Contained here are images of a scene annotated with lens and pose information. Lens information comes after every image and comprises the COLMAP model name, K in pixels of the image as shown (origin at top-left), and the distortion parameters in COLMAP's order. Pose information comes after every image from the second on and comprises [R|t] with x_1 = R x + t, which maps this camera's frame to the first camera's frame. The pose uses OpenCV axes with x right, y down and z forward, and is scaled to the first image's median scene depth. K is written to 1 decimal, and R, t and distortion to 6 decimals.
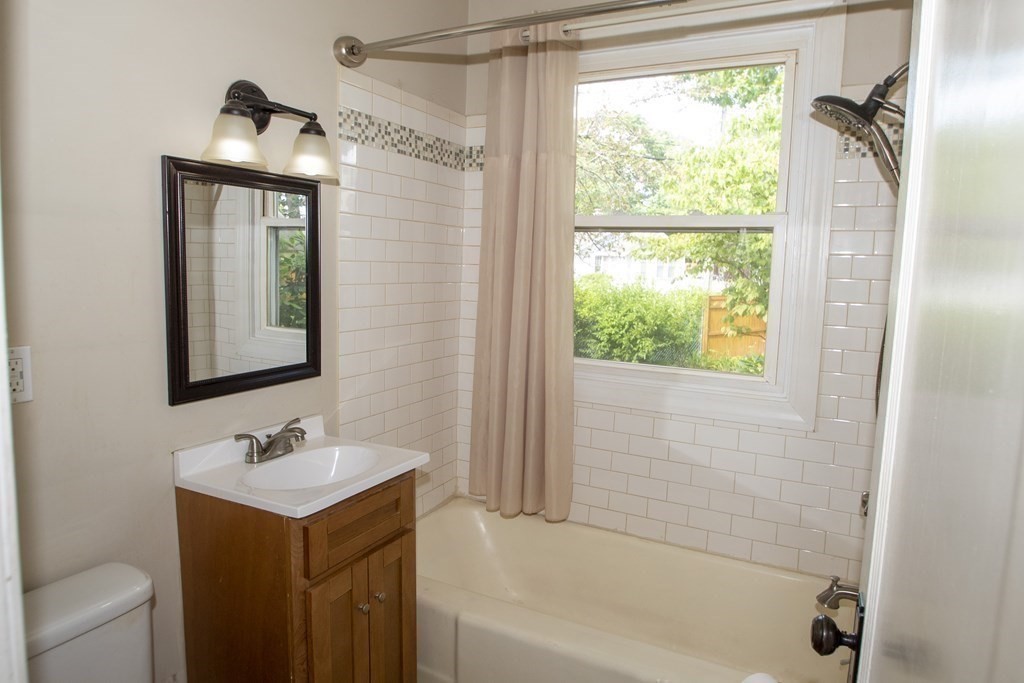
lens RADIAL K [[632.2, 0, 527.0], [0, 632.2, 333.6], [0, 0, 1]] dist [-0.022678, -0.008674]
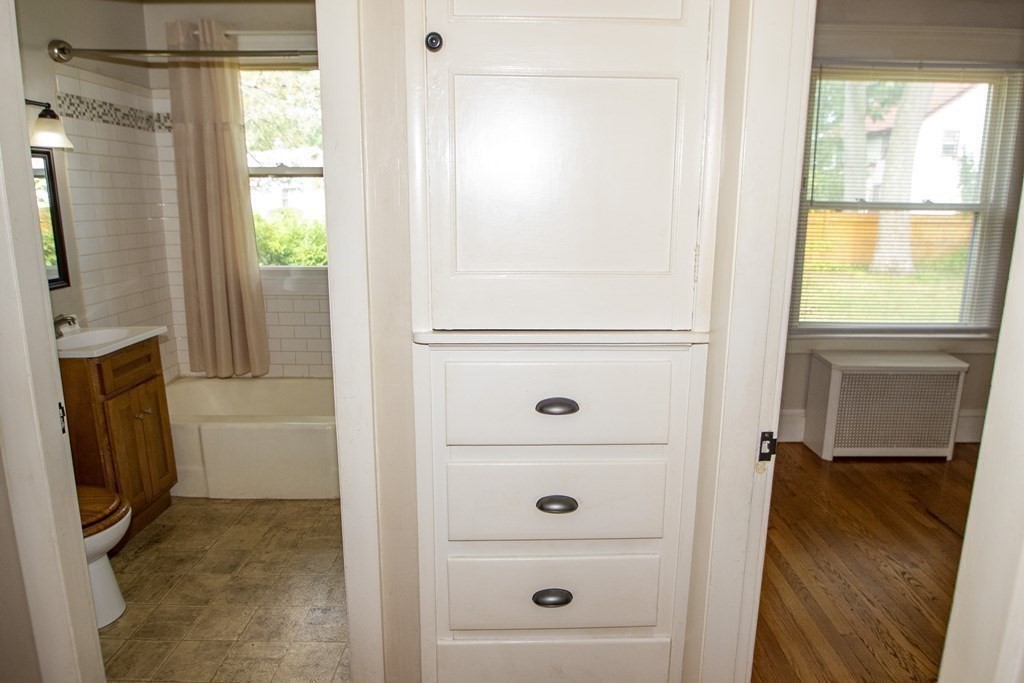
lens RADIAL K [[632.2, 0, 527.0], [0, 632.2, 333.6], [0, 0, 1]] dist [-0.022678, -0.008674]
pose [[0.892446, -0.118574, 0.435294, -0.027938], [0.070456, 0.989636, 0.125126, 0.061665], [-0.445619, -0.080999, 0.891551, -0.652409]]
